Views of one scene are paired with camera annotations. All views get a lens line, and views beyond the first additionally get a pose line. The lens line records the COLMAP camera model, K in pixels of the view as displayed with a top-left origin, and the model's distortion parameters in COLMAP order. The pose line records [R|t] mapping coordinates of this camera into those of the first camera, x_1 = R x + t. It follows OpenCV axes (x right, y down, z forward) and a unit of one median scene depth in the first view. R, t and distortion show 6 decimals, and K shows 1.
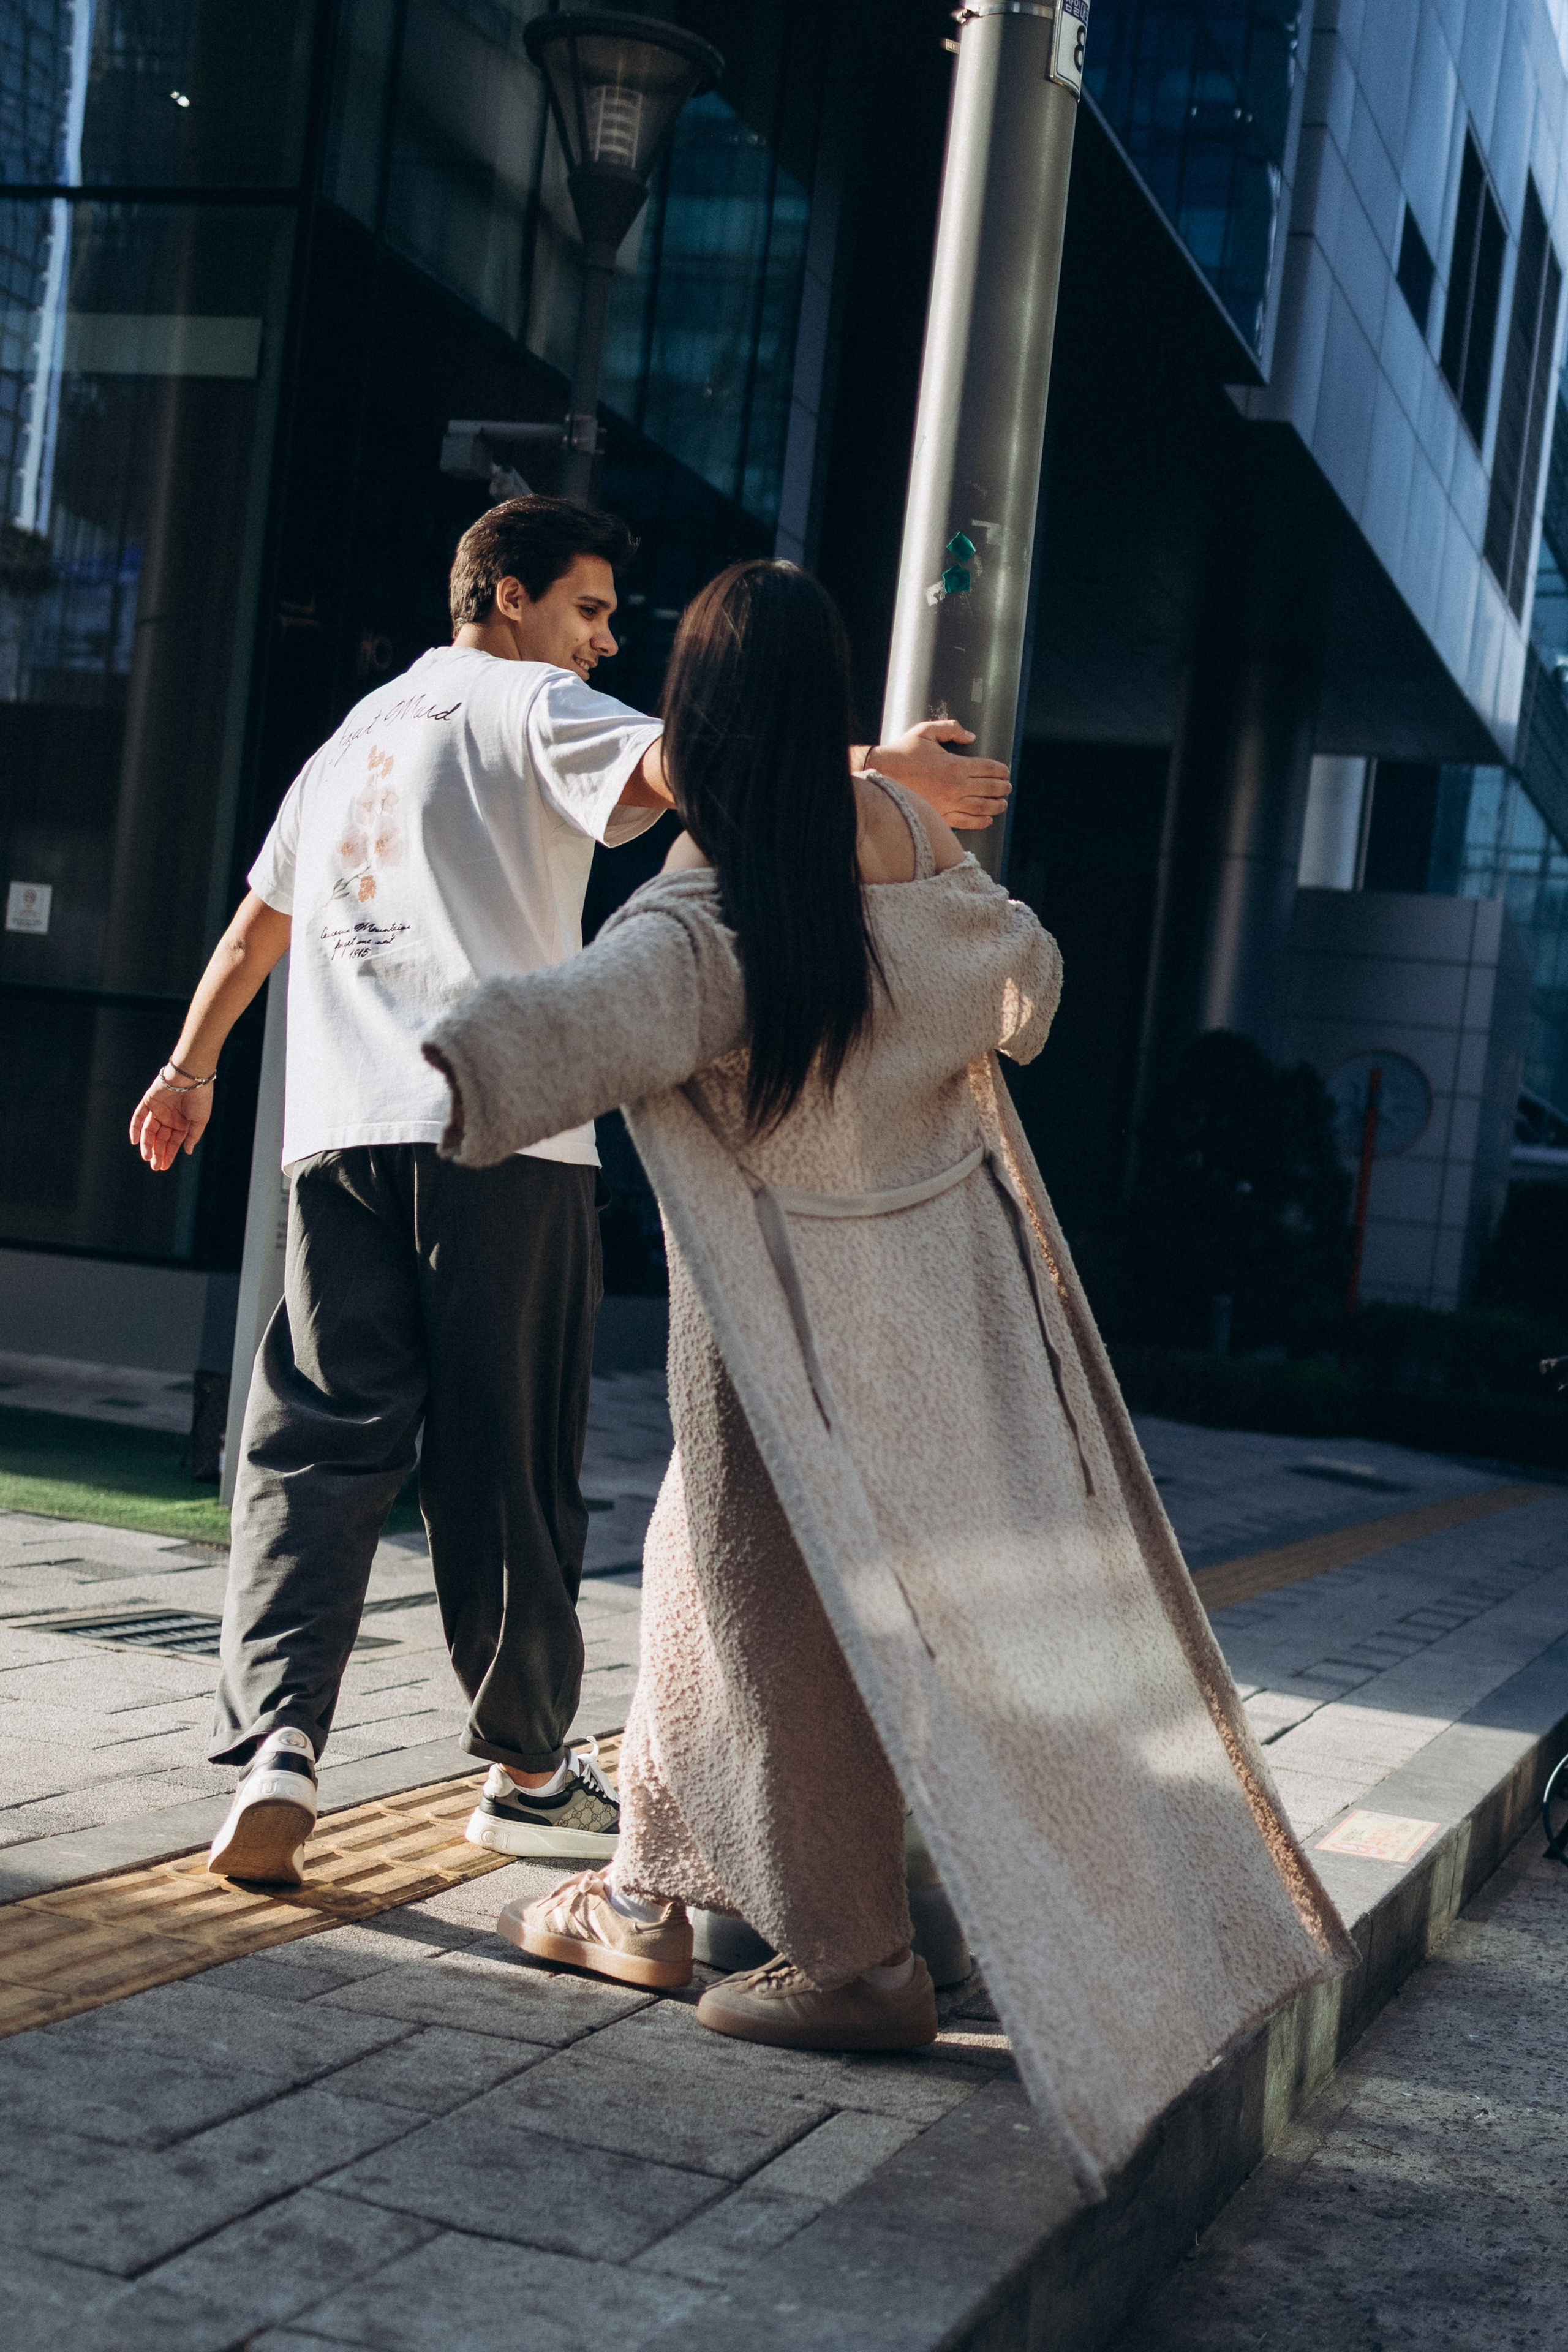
lens RADIAL K [[3236.5, 0, 1037.3], [0, 3236.5, 1335.6], [0, 0, 1]] dist [0.015763, -0.008962]
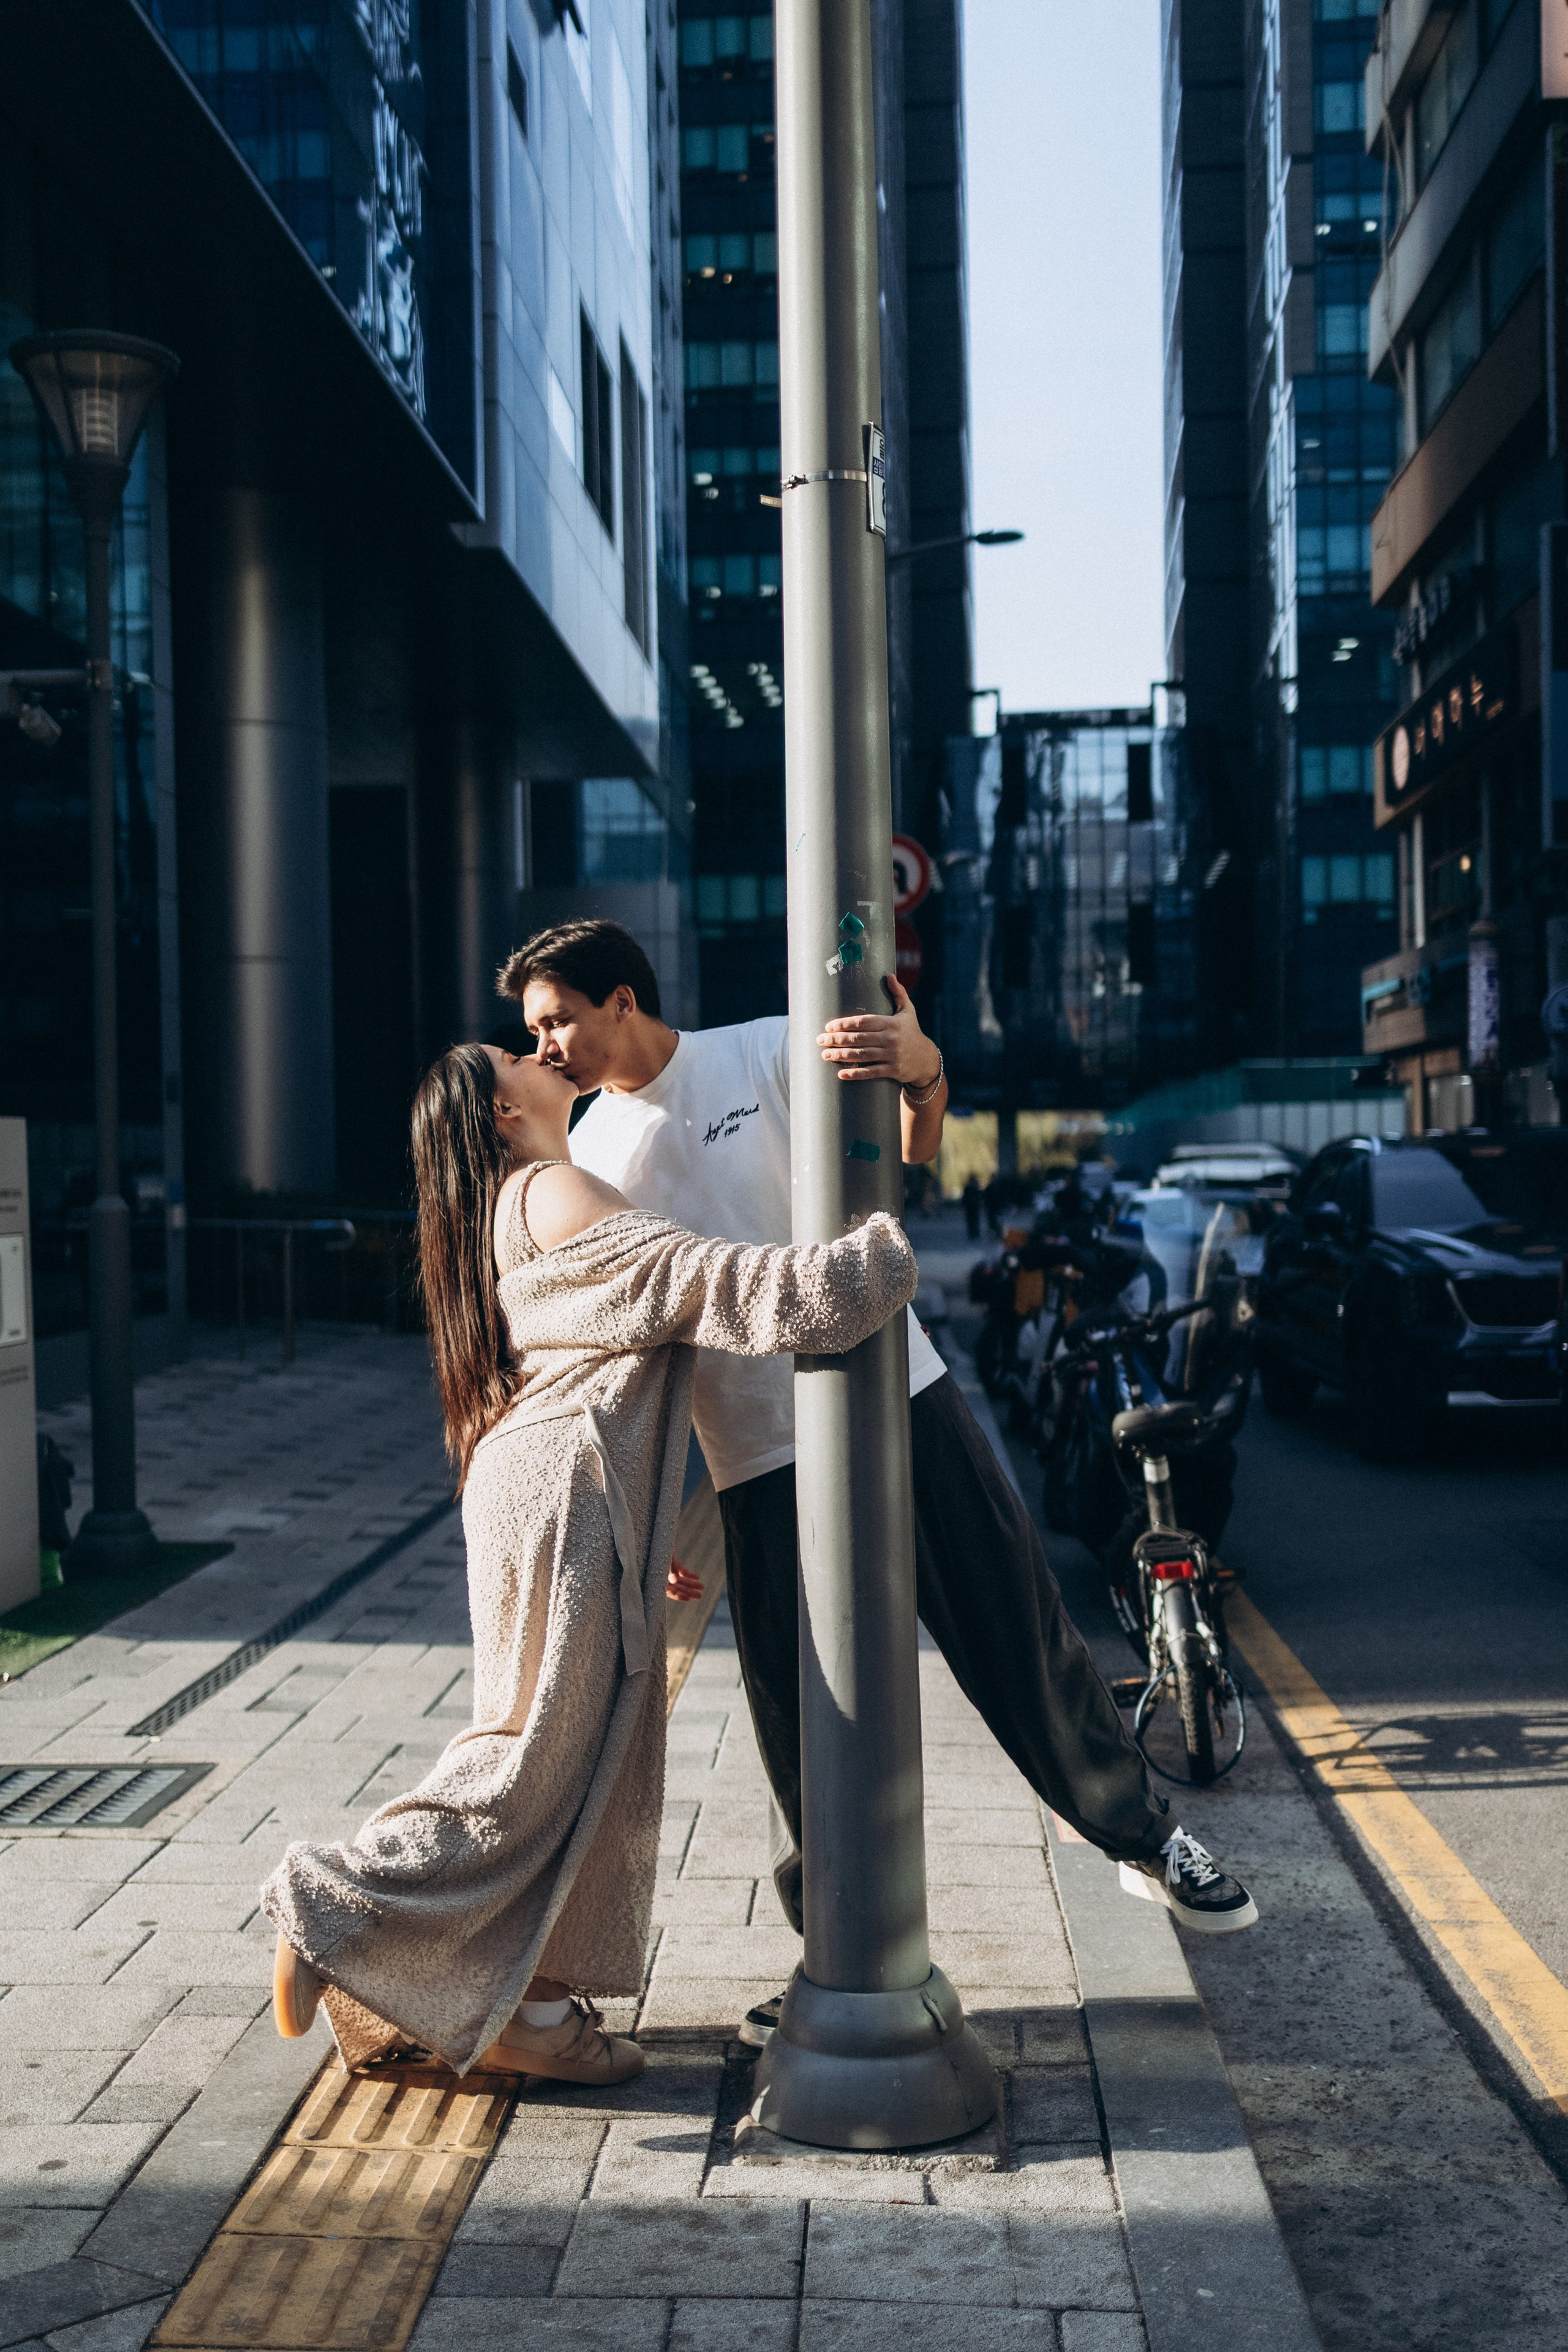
lens RADIAL K [[2463.9, 0, 784.0], [0, 2463.9, 1176.0], [0, 0, 1]] dist [0.007985, -0.008476]
pose [[0.970208, -0.126372, 0.206702, -0.240501], [0.126724, 0.991870, 0.011589, -0.160249], [-0.206486, 0.014950, 0.978335, 0.112202]]
